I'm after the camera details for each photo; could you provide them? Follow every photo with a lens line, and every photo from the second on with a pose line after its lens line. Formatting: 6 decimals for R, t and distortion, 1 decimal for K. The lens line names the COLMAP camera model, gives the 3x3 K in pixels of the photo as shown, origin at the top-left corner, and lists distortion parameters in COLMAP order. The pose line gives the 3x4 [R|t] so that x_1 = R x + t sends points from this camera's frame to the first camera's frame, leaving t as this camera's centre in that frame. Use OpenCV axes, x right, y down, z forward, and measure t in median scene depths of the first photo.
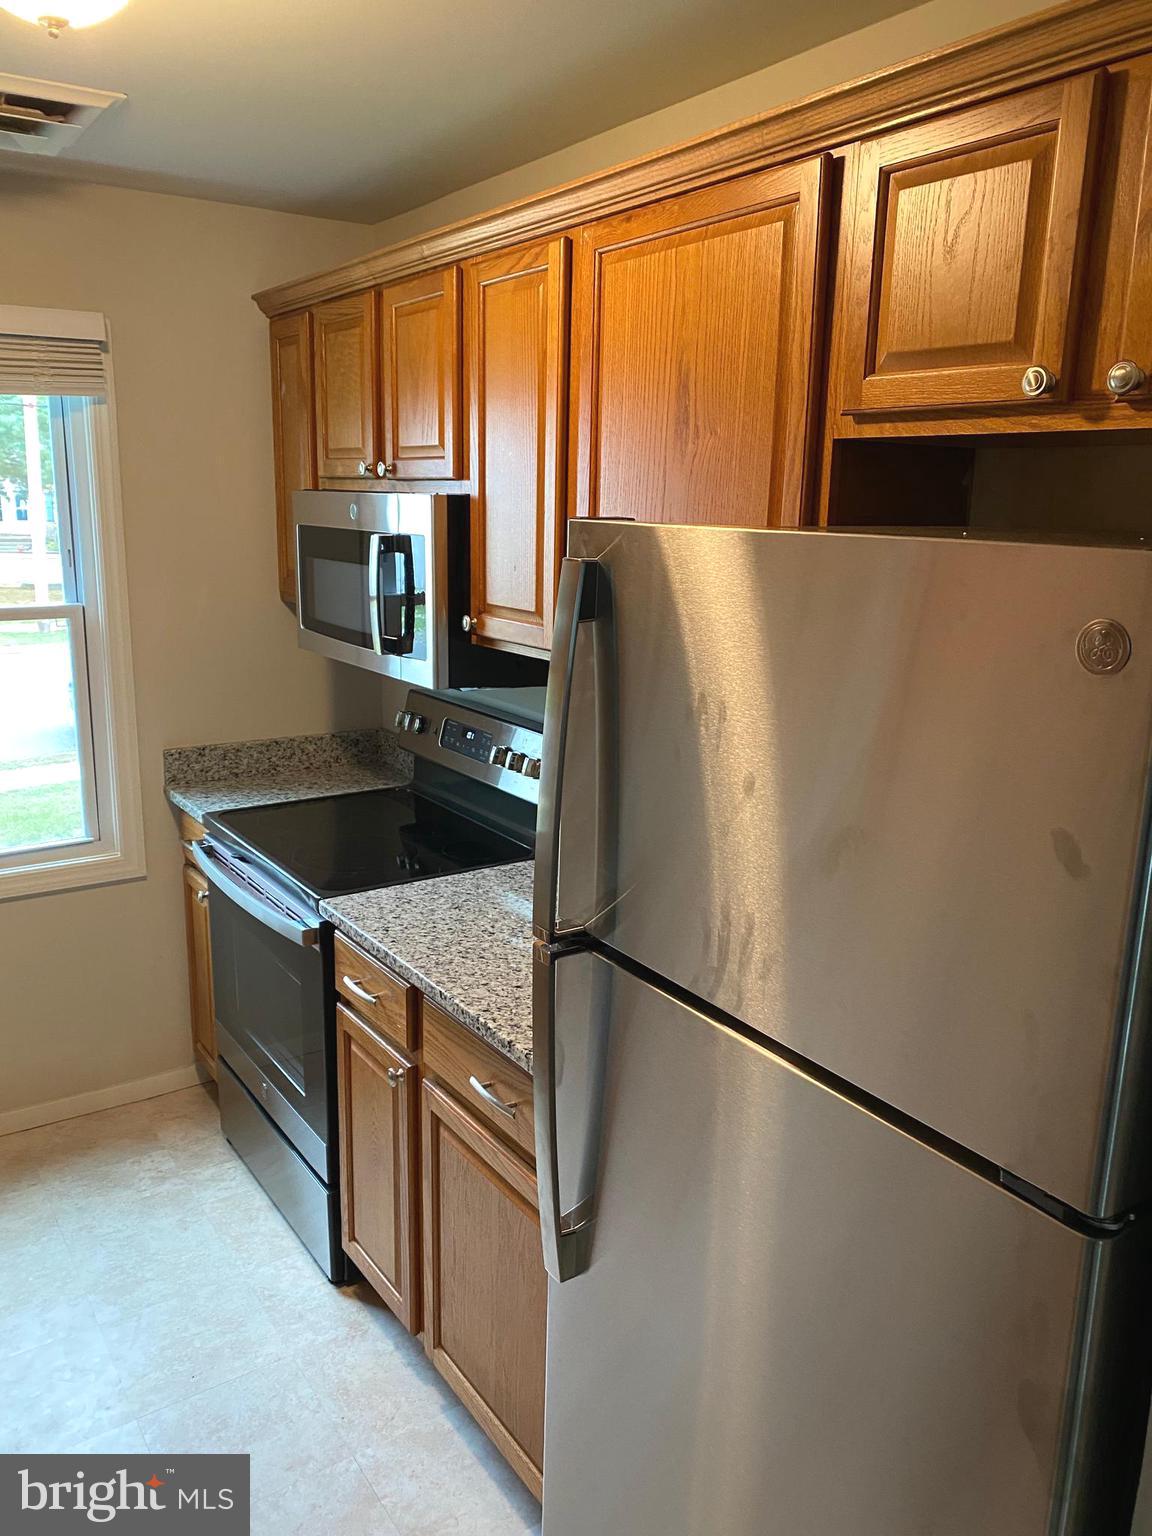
lens RADIAL K [[1112.0, 0, 579.1], [0, 1112.0, 758.9], [0, 0, 1]] dist [0.016299, -0.065484]
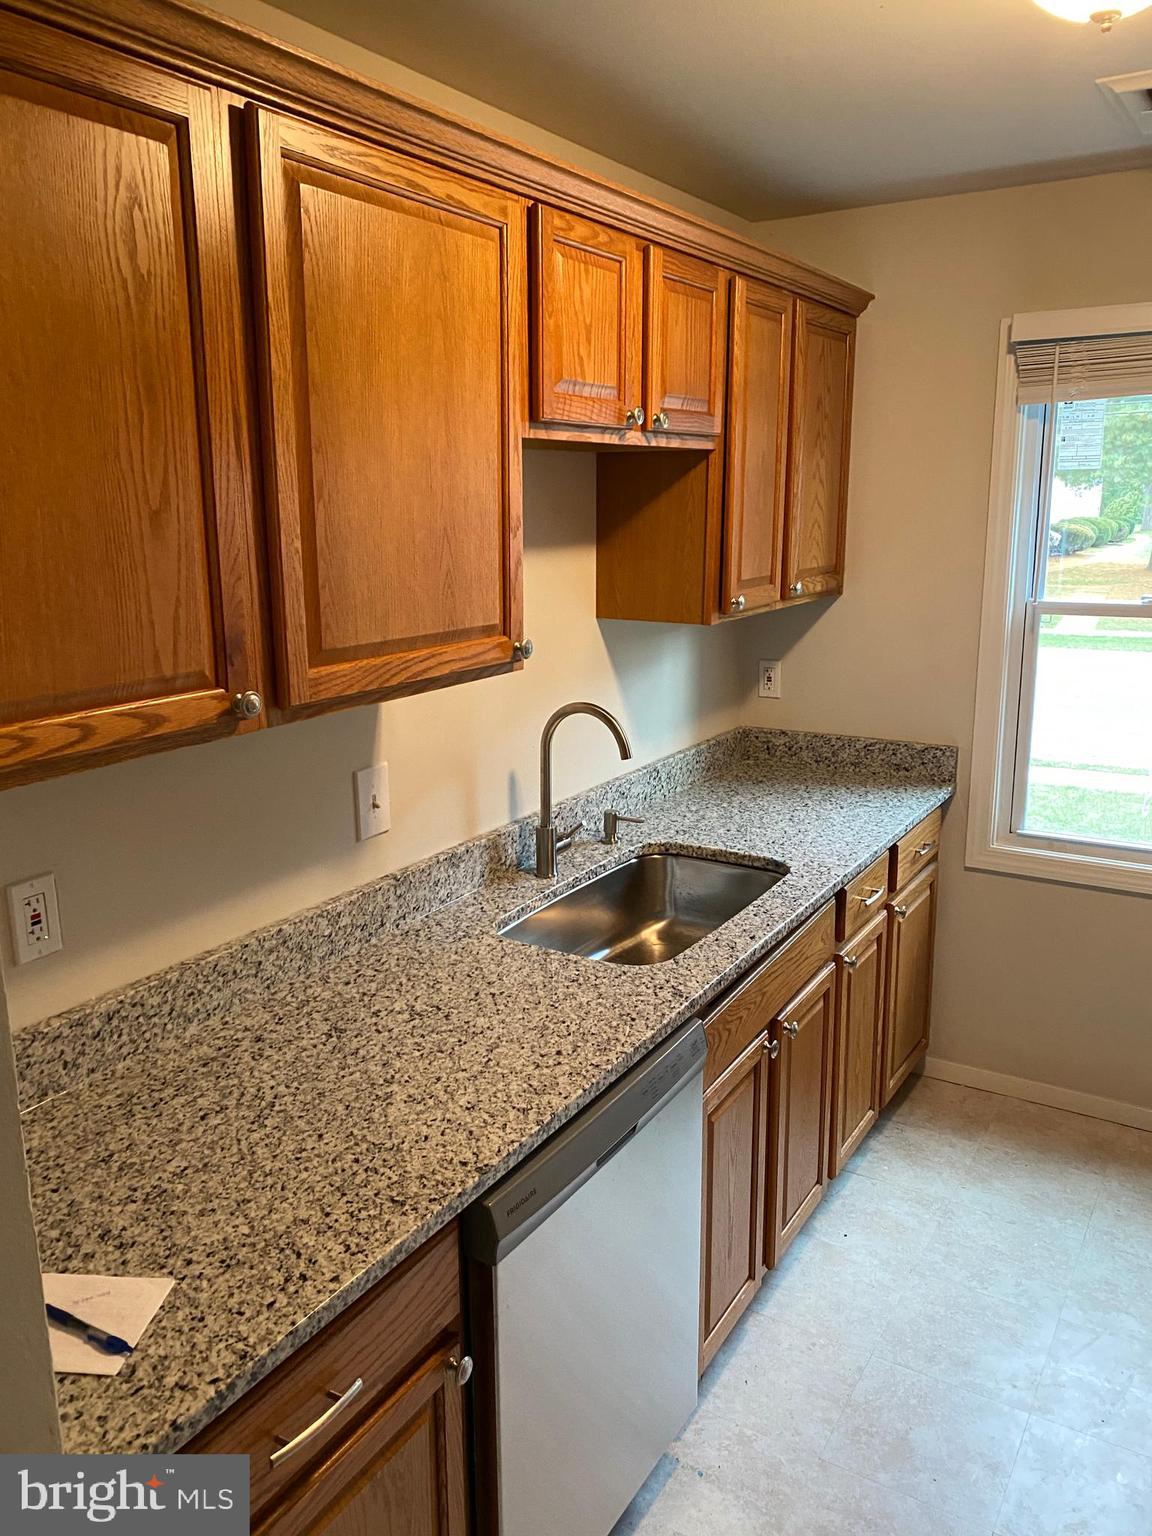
lens RADIAL K [[1112.0, 0, 579.1], [0, 1112.0, 758.9], [0, 0, 1]] dist [0.016299, -0.065484]
pose [[0.387750, 0.178564, -0.904303, 0.197687], [-0.182503, 0.976508, 0.114568, -0.017645], [0.903517, 0.120614, 0.411230, 0.124734]]
